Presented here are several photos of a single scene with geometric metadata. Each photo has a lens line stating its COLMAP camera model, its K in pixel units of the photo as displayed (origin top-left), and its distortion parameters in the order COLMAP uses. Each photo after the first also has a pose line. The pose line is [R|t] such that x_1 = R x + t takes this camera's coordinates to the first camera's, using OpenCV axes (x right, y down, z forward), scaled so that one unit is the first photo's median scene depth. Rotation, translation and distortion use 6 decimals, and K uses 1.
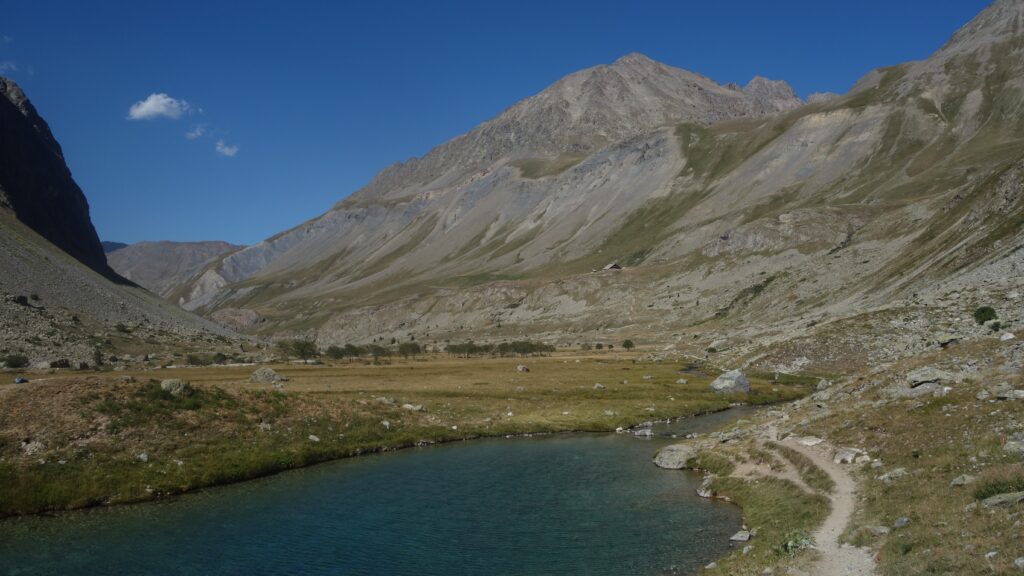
lens RADIAL K [[805.0, 0, 516.4], [0, 805.0, 279.3], [0, 0, 1]] dist [-0.011332, -0.008168]
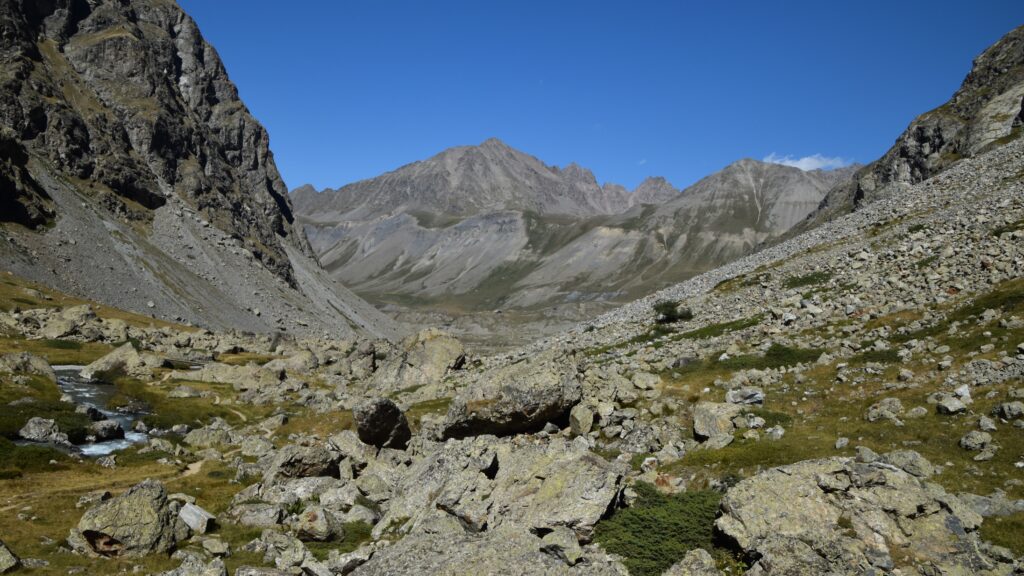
lens RADIAL K [[706.0, 0, 510.2], [0, 706.0, 291.0], [0, 0, 1]] dist [-0.006013, 0.000455]
pose [[0.962870, 0.127485, 0.237968, -0.143290], [-0.133325, 0.991036, 0.008540, -0.043678], [-0.234746, -0.039950, 0.971235, -0.373862]]
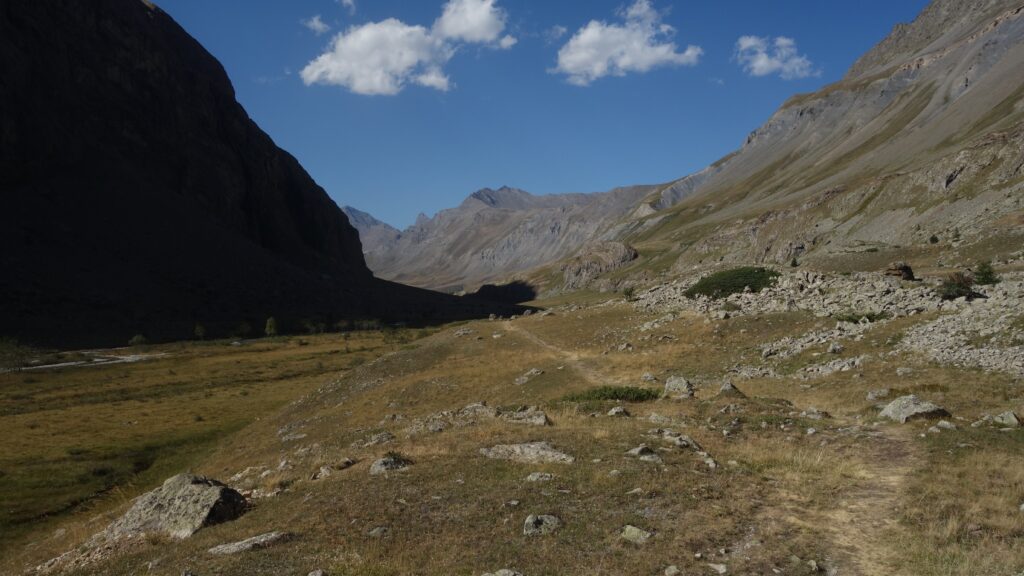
lens RADIAL K [[805.0, 0, 507.5], [0, 805.0, 277.0], [0, 0, 1]] dist [-0.011332, -0.008168]
pose [[0.814426, -0.021325, -0.579875, -0.010676], [0.059355, 0.997144, 0.046692, 0.024931], [0.577224, -0.072446, 0.813366, 0.323148]]
